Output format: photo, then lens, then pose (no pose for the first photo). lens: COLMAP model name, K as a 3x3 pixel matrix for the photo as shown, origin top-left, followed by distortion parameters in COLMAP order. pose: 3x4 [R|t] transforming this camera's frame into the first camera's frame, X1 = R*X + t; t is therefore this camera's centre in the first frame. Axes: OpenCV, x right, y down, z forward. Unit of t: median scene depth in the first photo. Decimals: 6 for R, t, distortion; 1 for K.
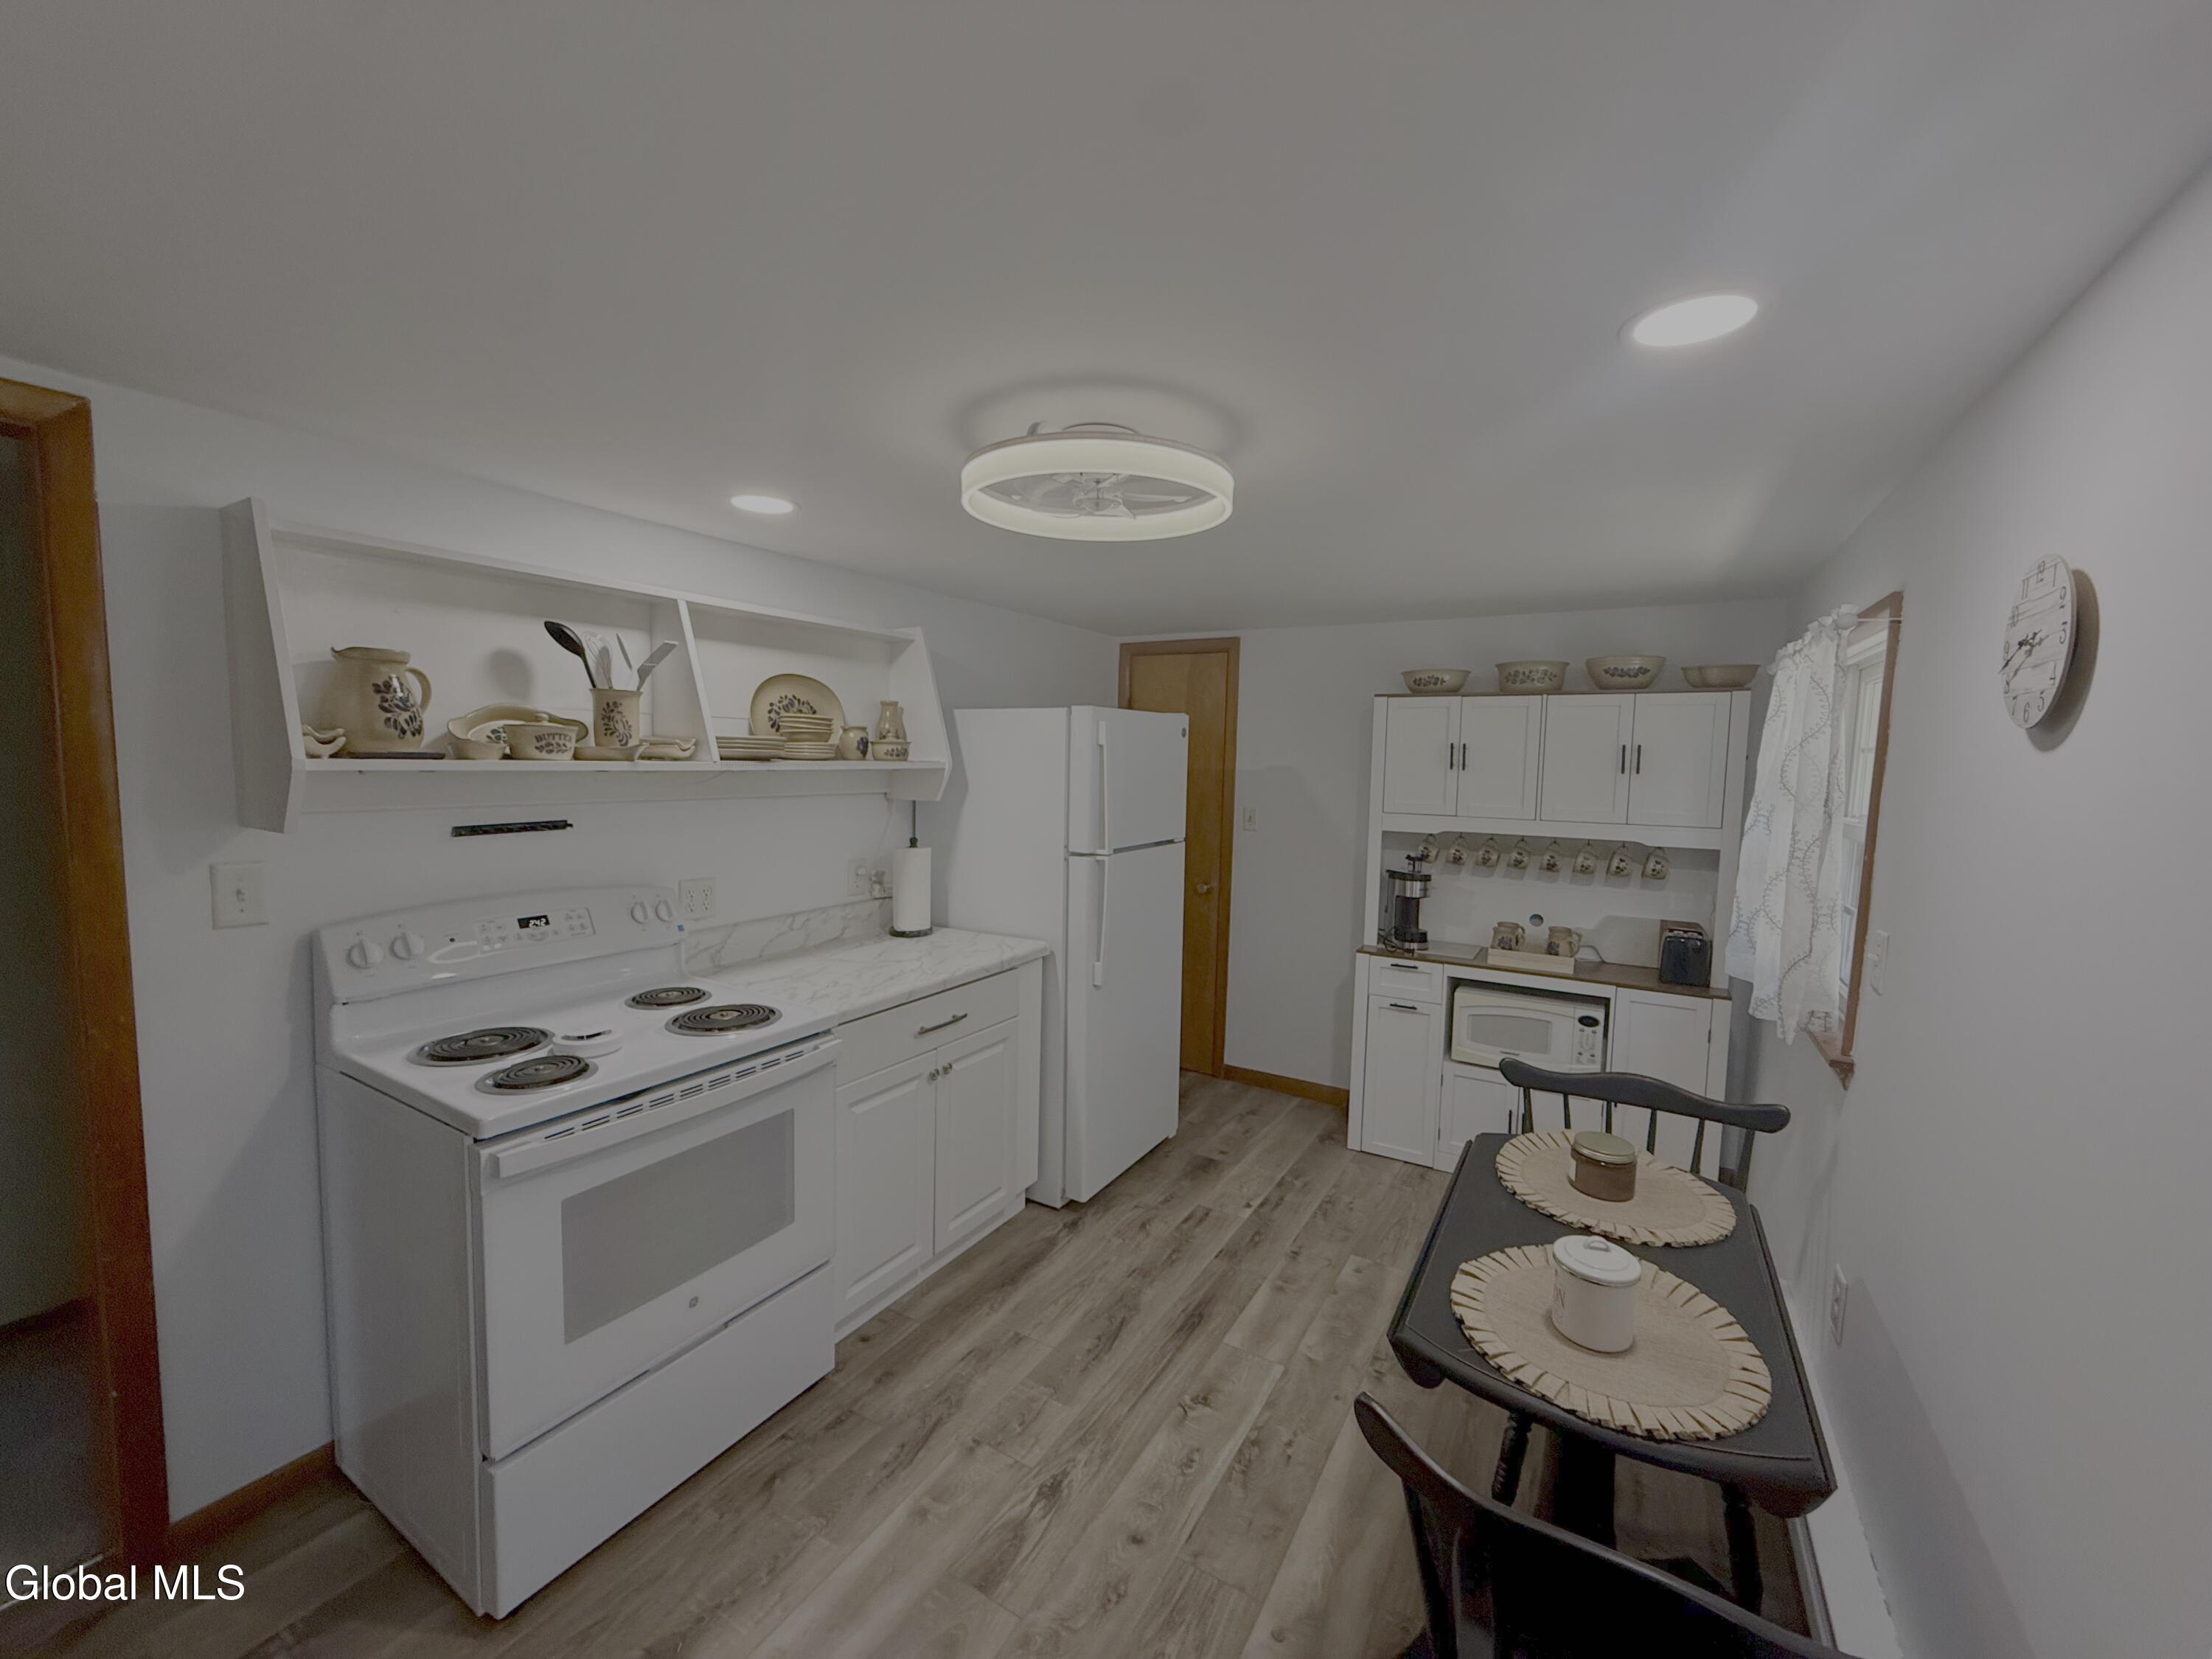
lens RADIAL K [[886.1, 0, 1098.1], [0, 886.1, 828.4], [0, 0, 1]] dist [0.001469, 0.000155]
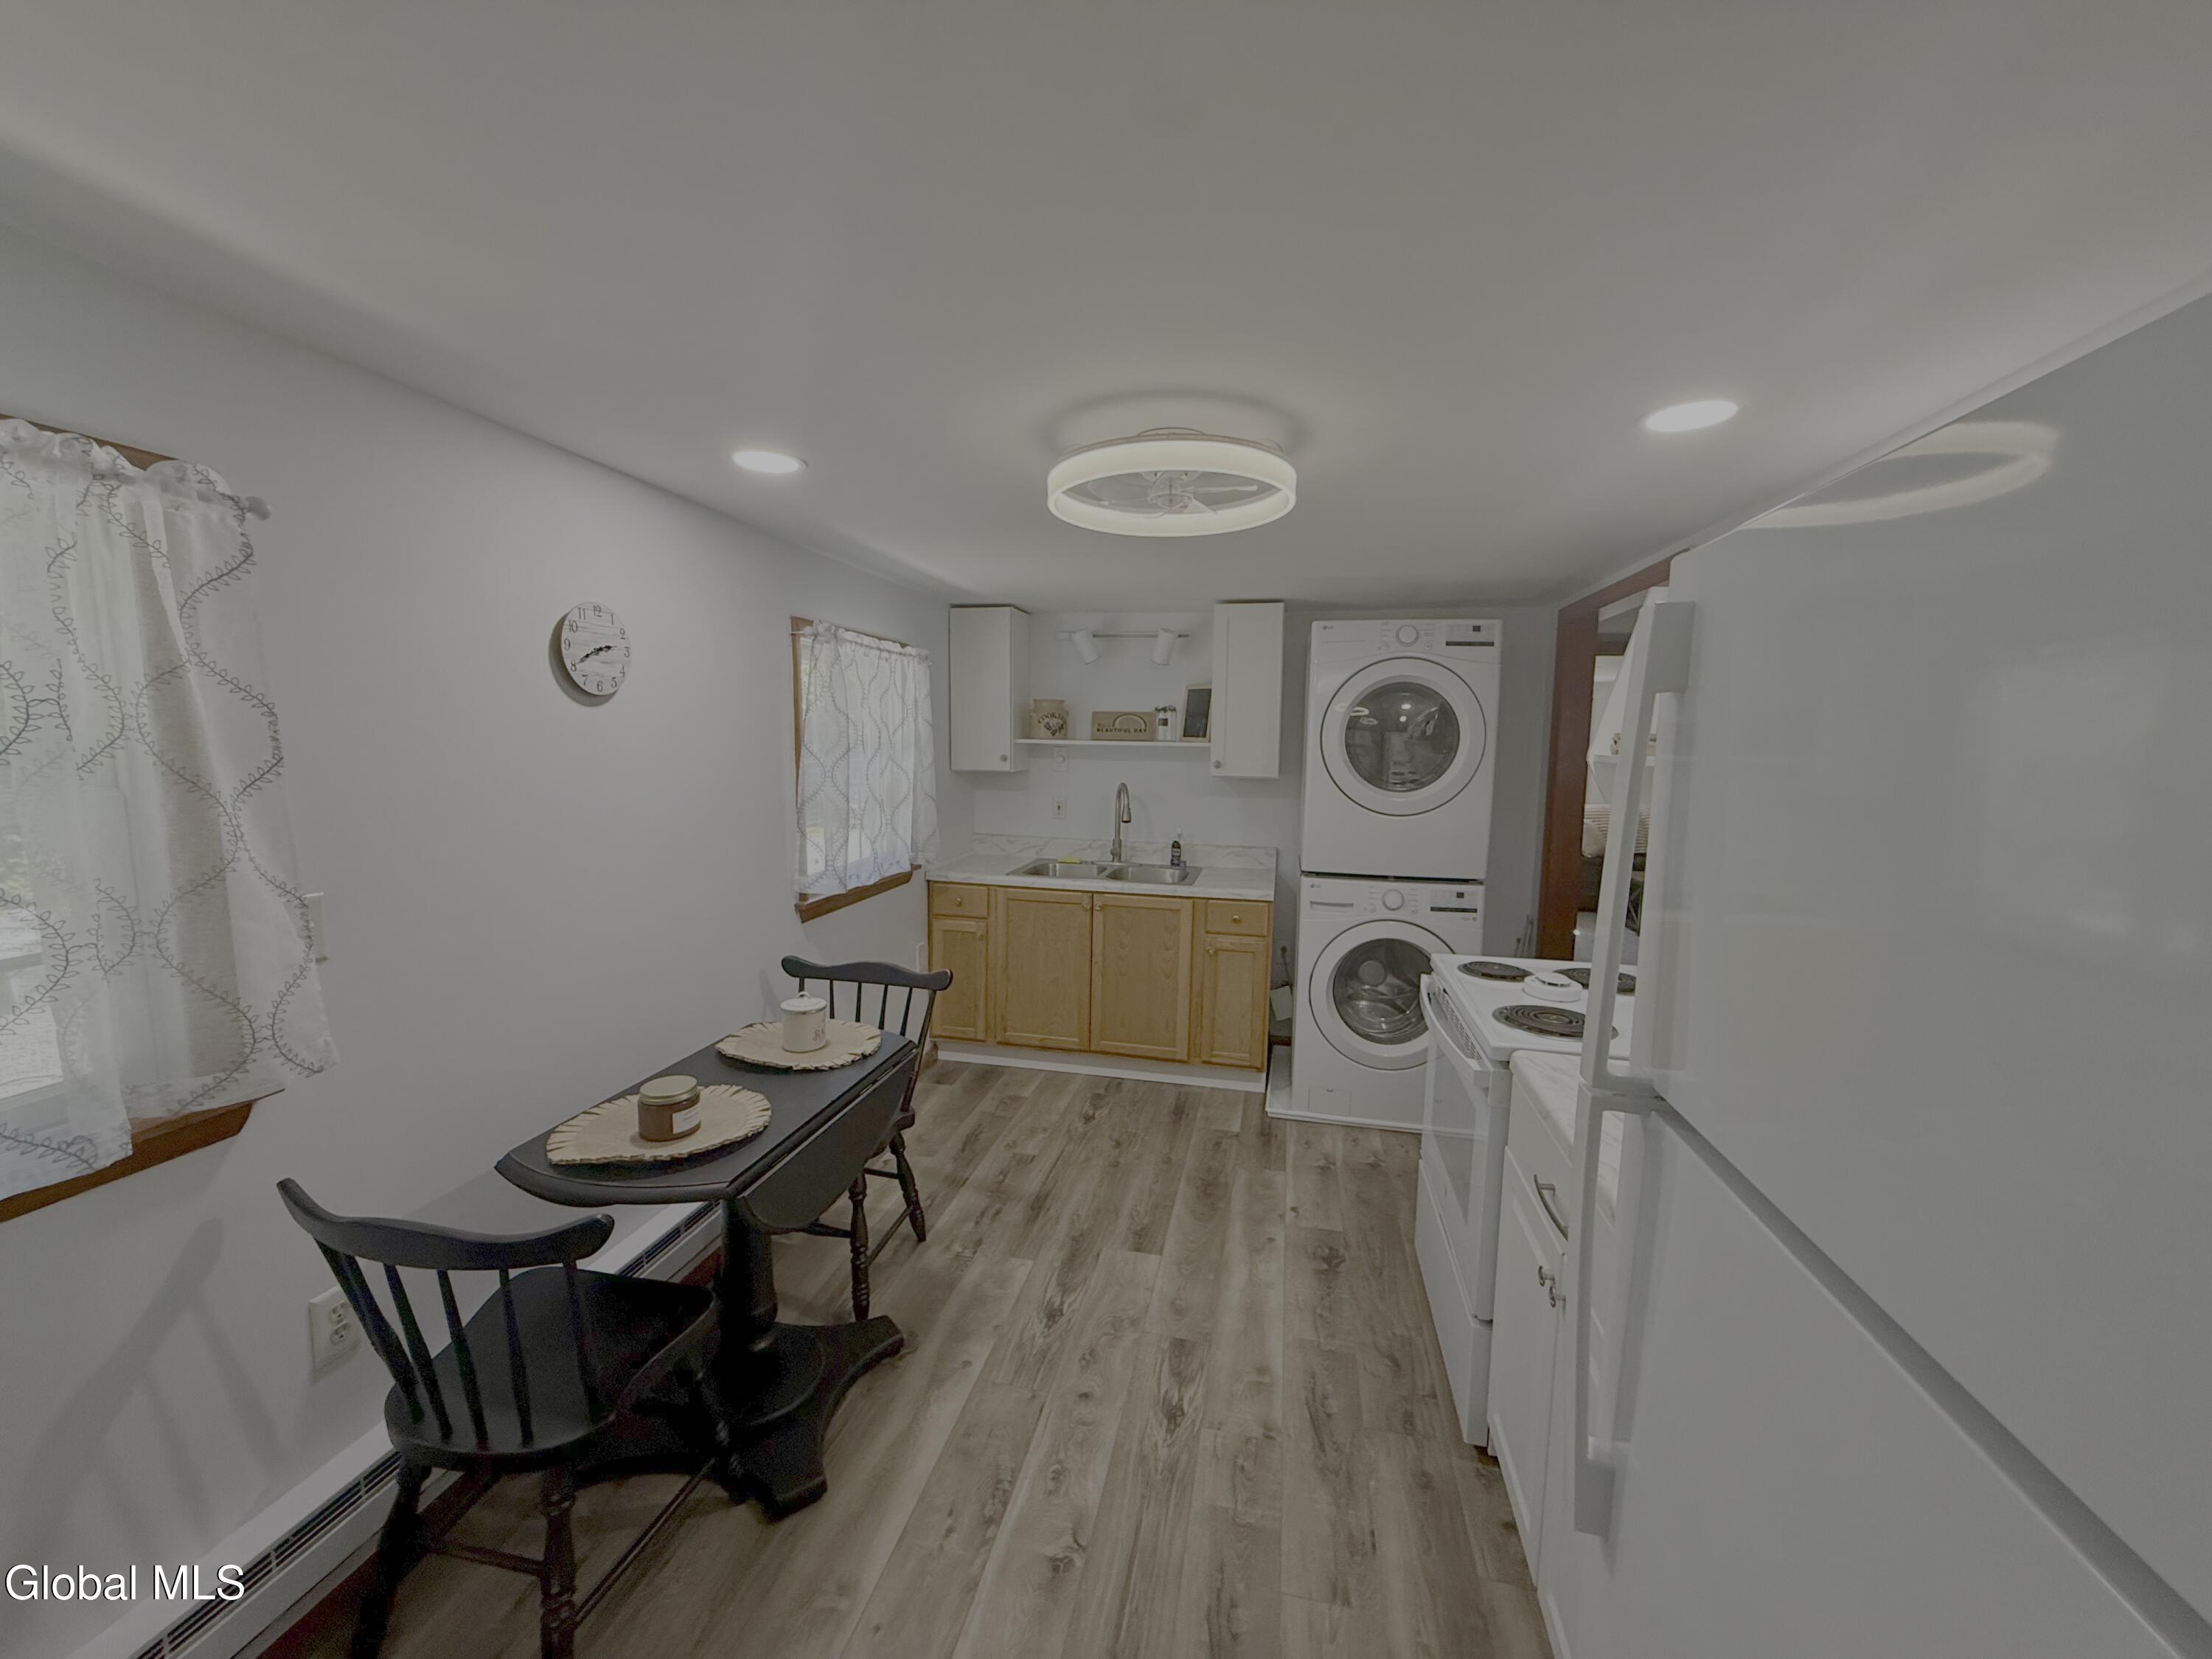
lens RADIAL K [[886.1, 0, 1104.2], [0, 886.1, 838.9], [0, 0, 1]] dist [0.001469, 0.000155]
pose [[-0.943503, -0.003697, -0.331342, 0.373721], [-0.068608, 0.980449, 0.184423, -0.129809], [0.324182, 0.196736, -0.925311, 1.770541]]
